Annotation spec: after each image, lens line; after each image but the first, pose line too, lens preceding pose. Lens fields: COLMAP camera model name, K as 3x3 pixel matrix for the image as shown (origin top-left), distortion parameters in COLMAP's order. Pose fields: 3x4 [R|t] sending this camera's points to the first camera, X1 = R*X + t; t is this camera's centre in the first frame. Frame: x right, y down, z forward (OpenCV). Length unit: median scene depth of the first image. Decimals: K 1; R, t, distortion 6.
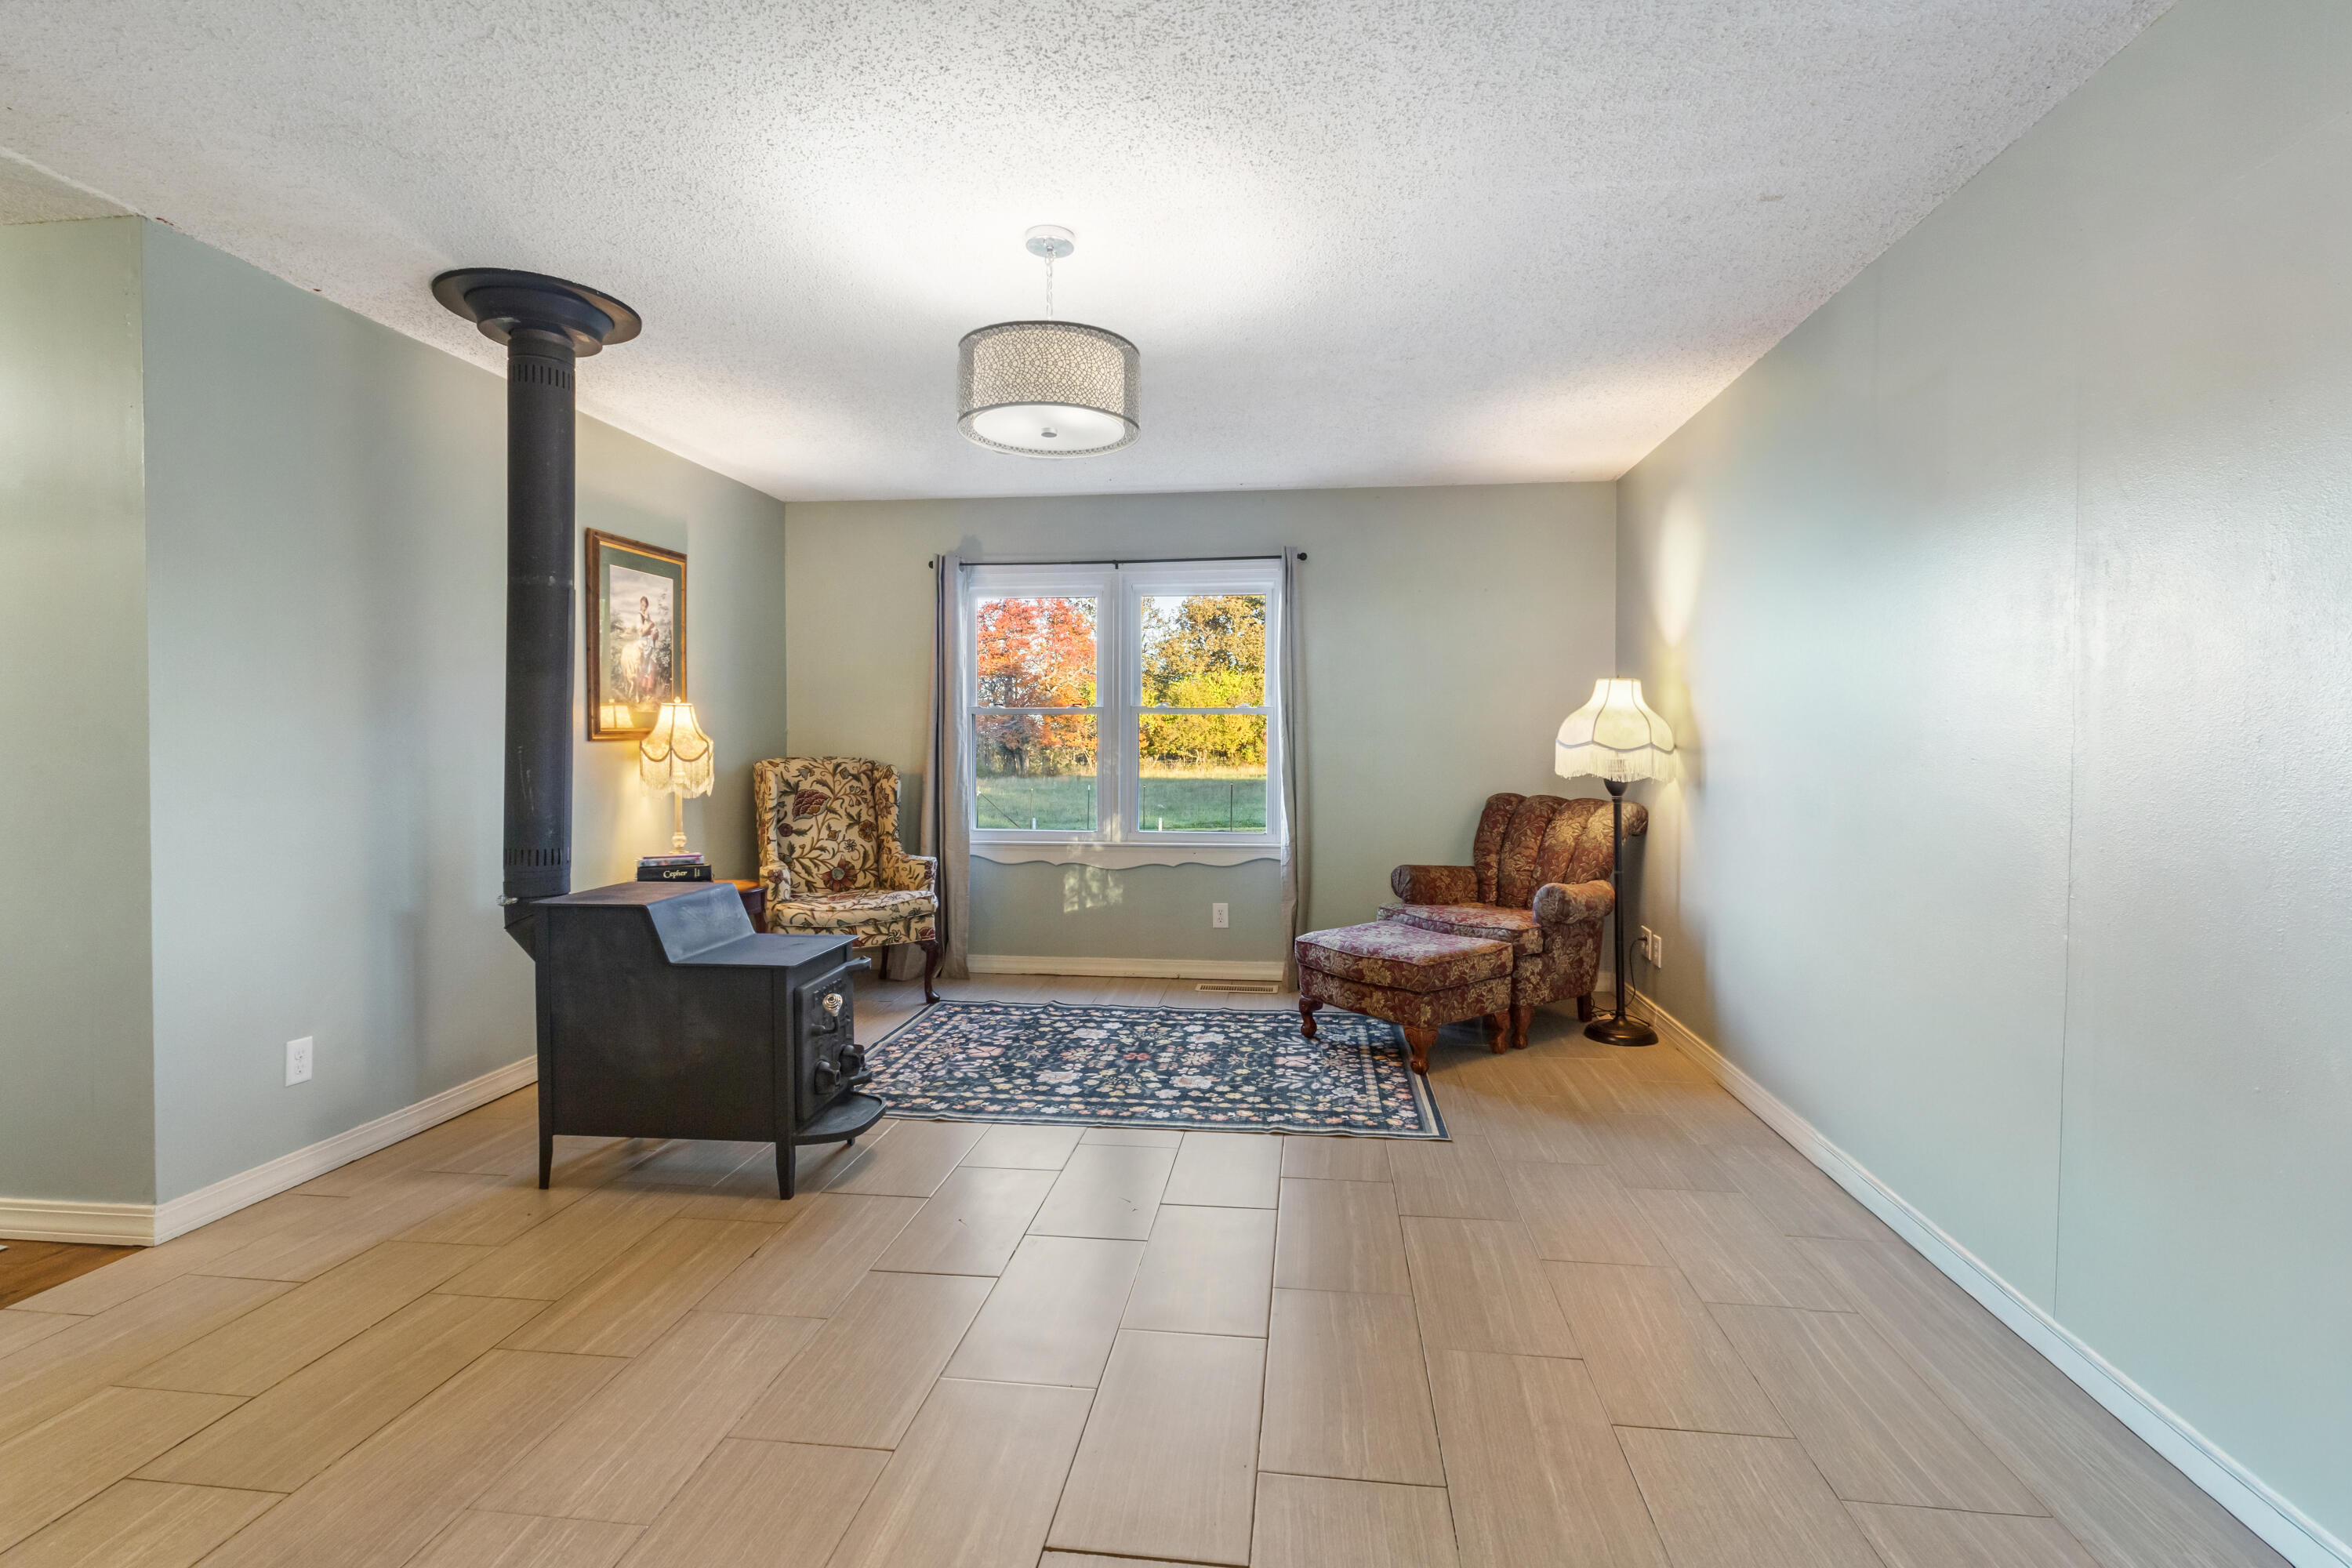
lens RADIAL K [[1103.4, 0, 1157.4], [0, 1103.4, 767.4], [0, 0, 1]] dist [0.012941, -0.000235]
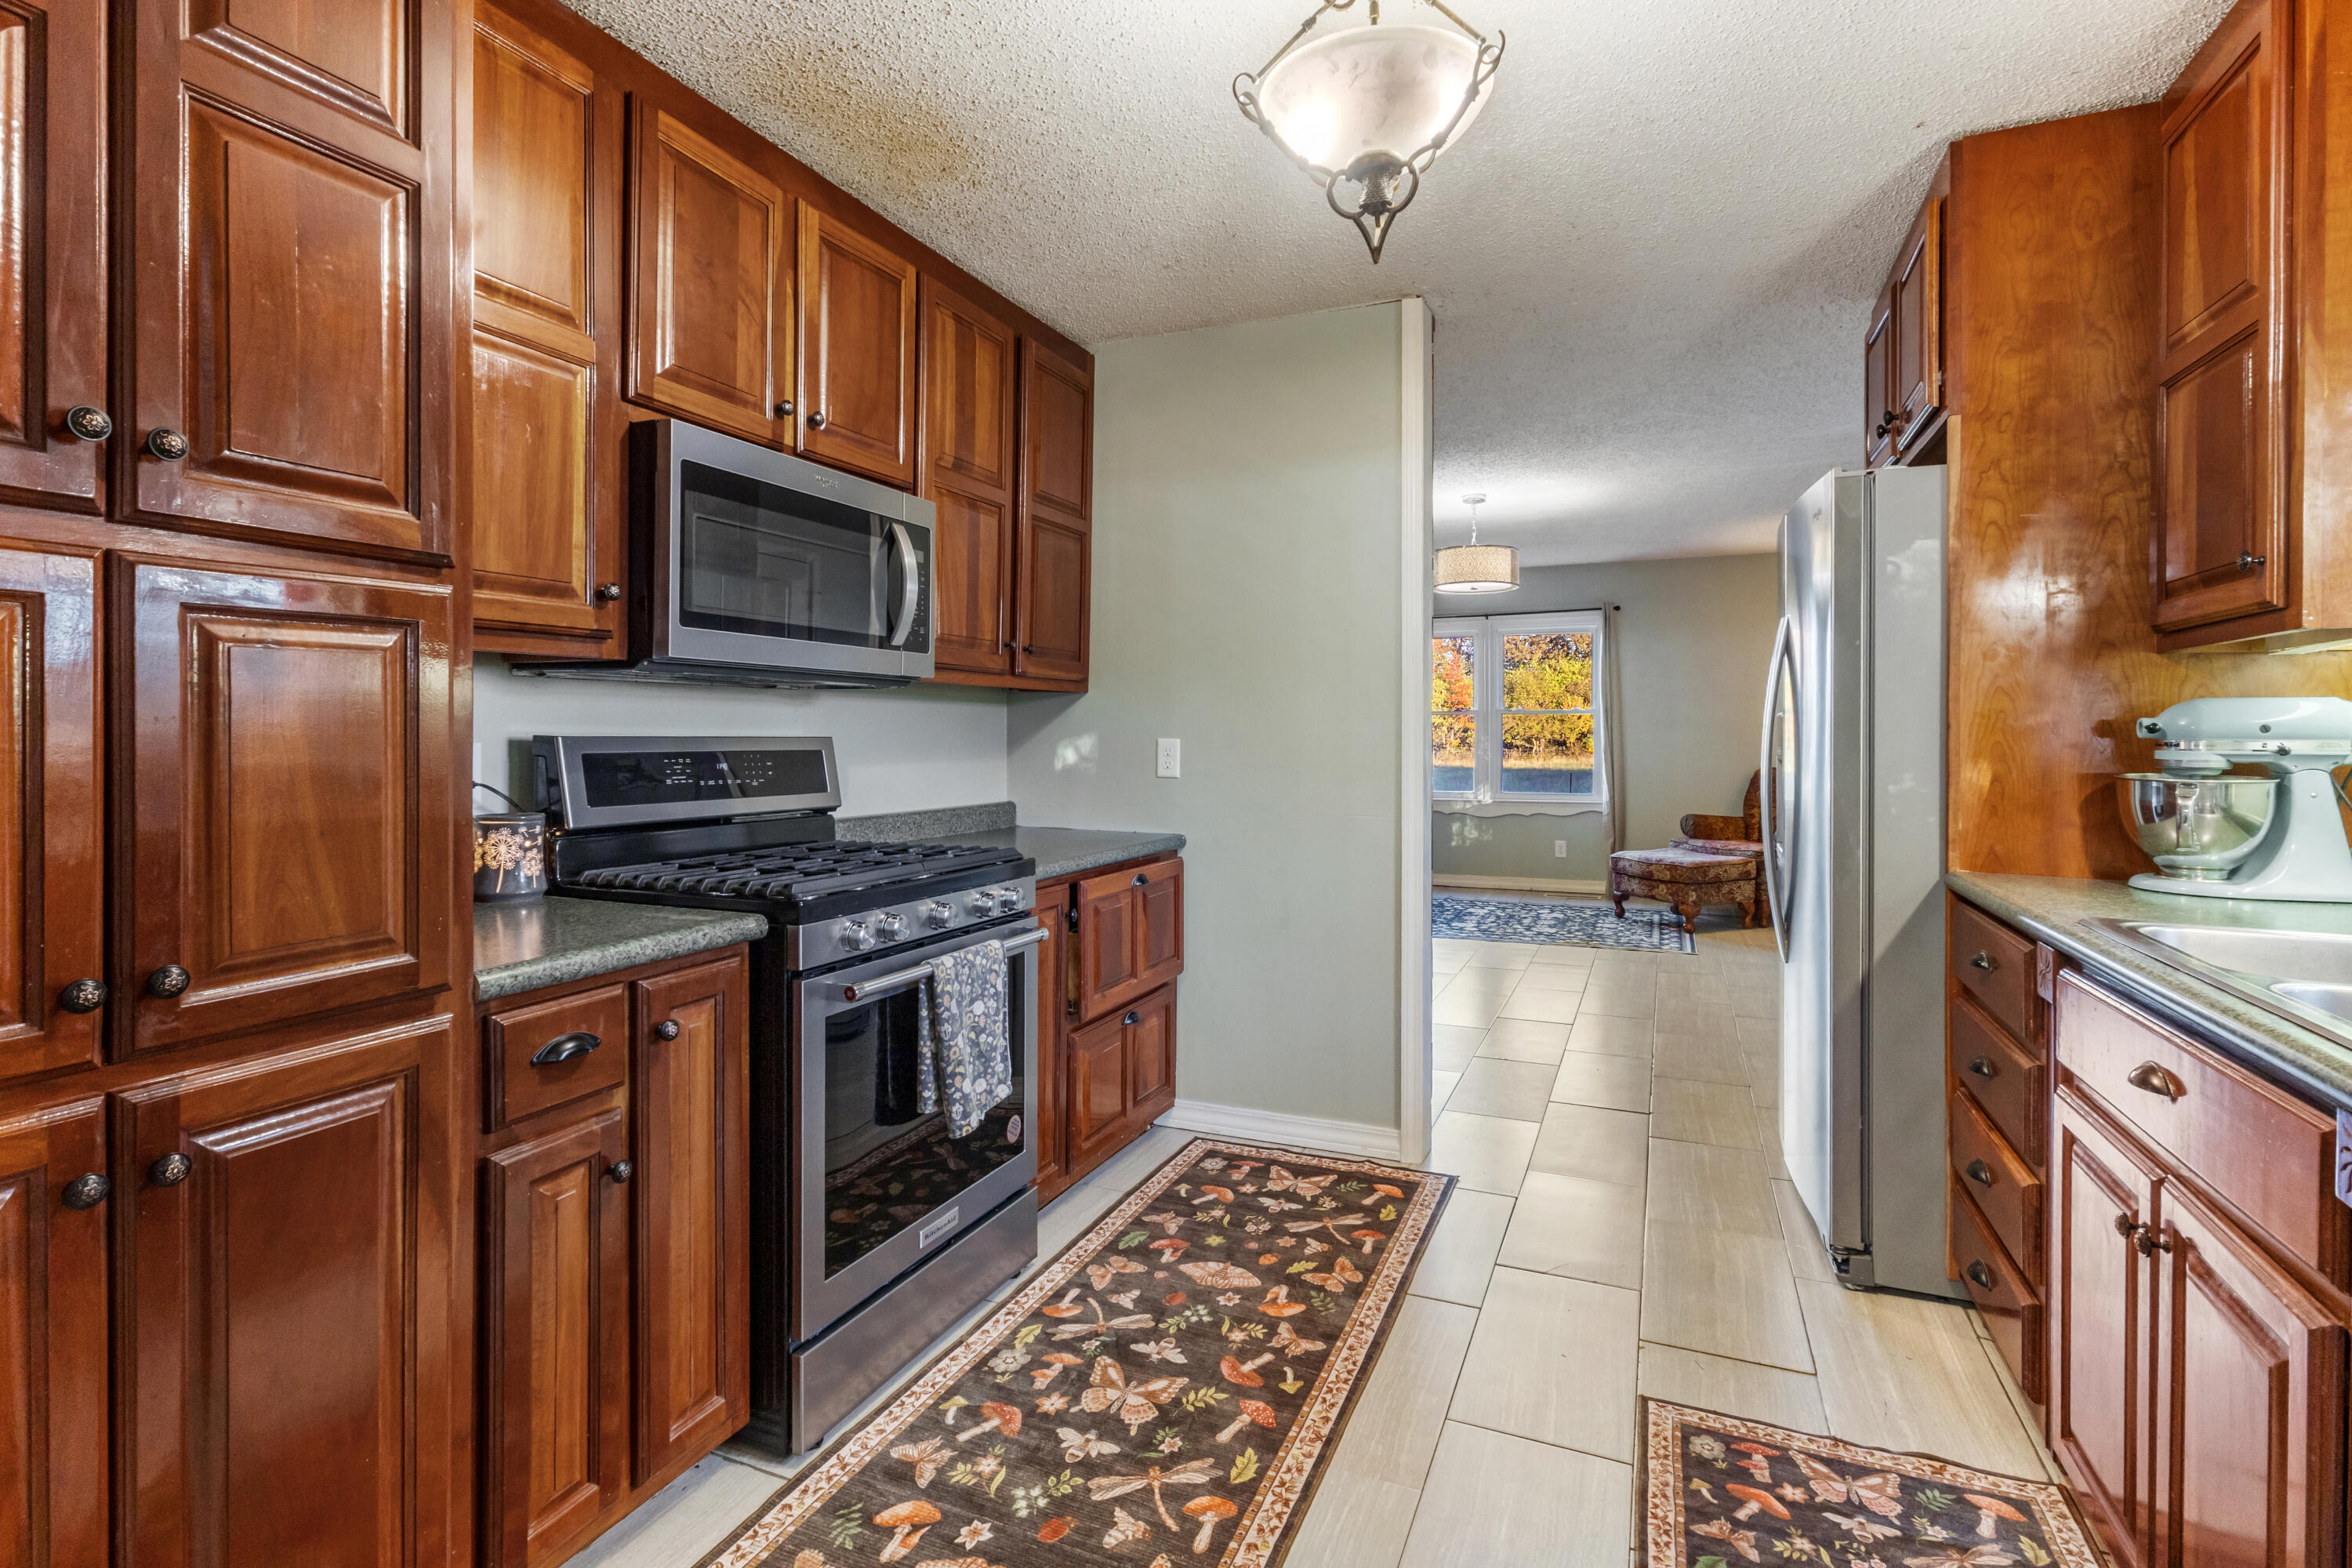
lens RADIAL K [[1123.6, 0, 1185.6], [0, 1123.6, 730.6], [0, 0, 1]] dist [0.013187, 0.001780]
pose [[0.965541, -0.003893, -0.260222, -0.043542], [-0.002371, 0.999715, -0.023754, 0.014306], [0.260240, 0.023553, 0.965257, -0.733592]]
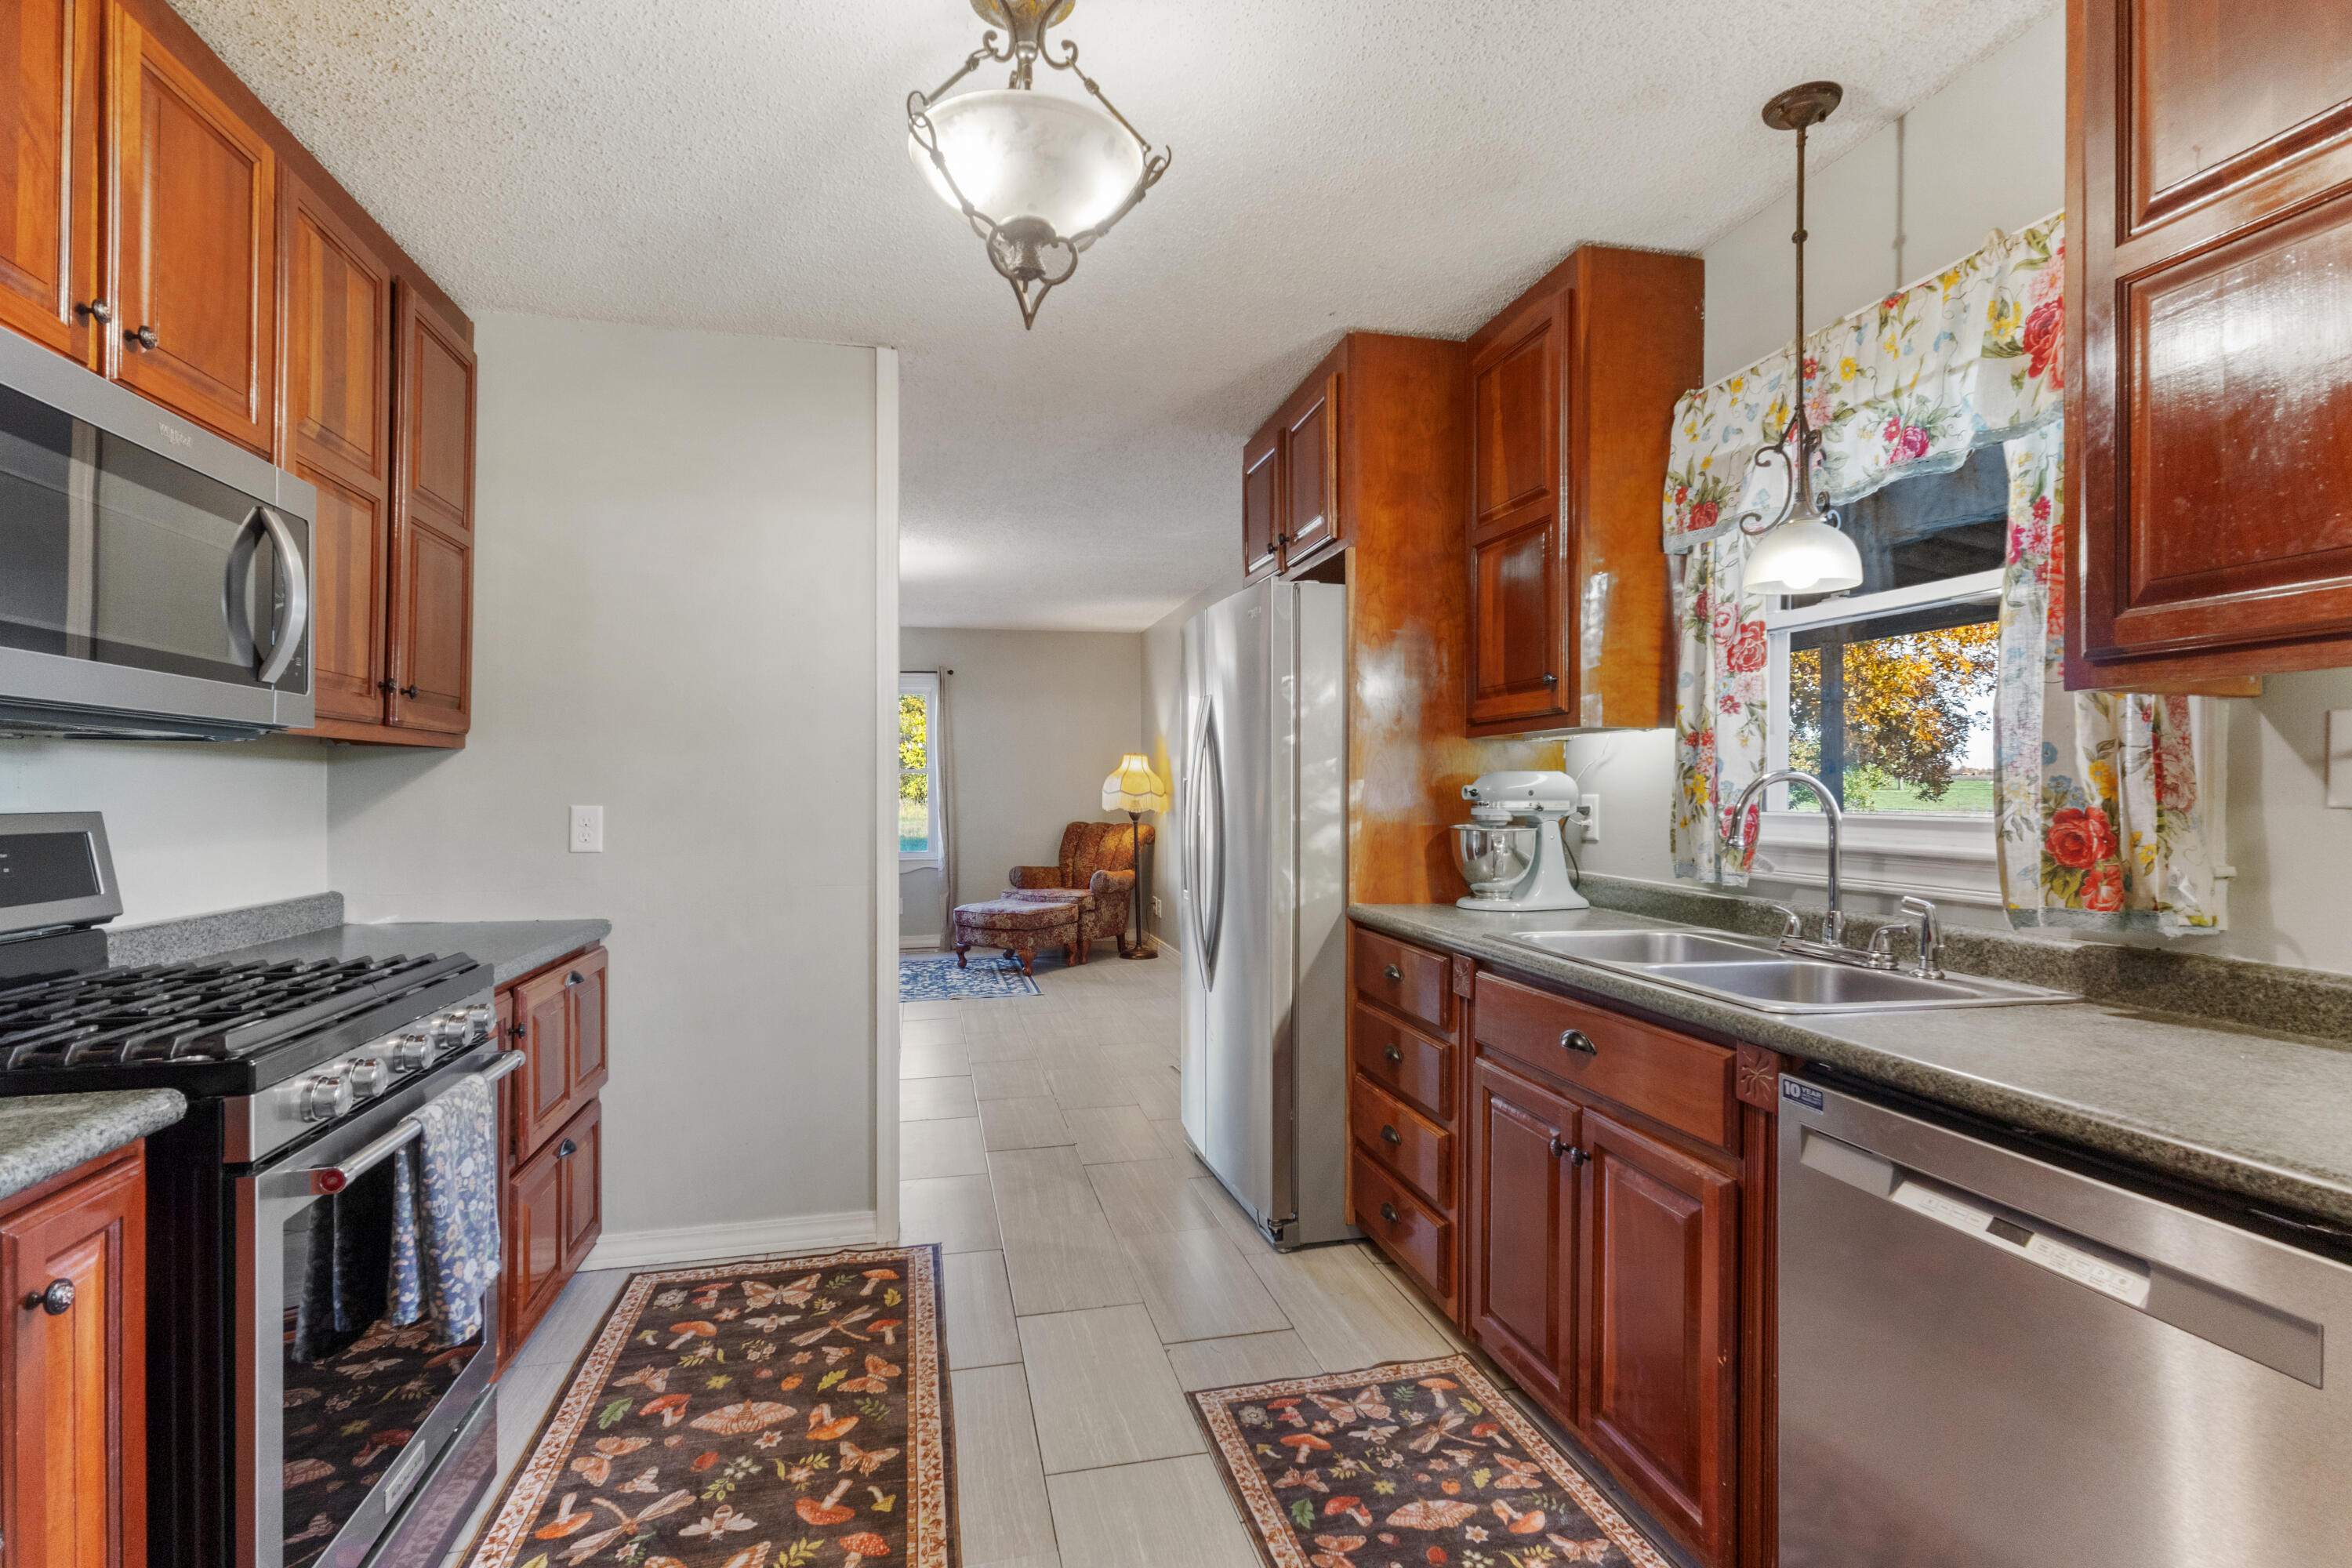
lens RADIAL K [[1128.4, 0, 1184.1], [0, 1128.4, 785.8], [0, 0, 1]] dist [0.014043, 0.000900]
pose [[0.932019, -0.005528, 0.362366, -0.168250], [0.014160, 0.999676, -0.021170, 0.008918], [-0.362132, 0.024862, 0.931795, -0.721629]]
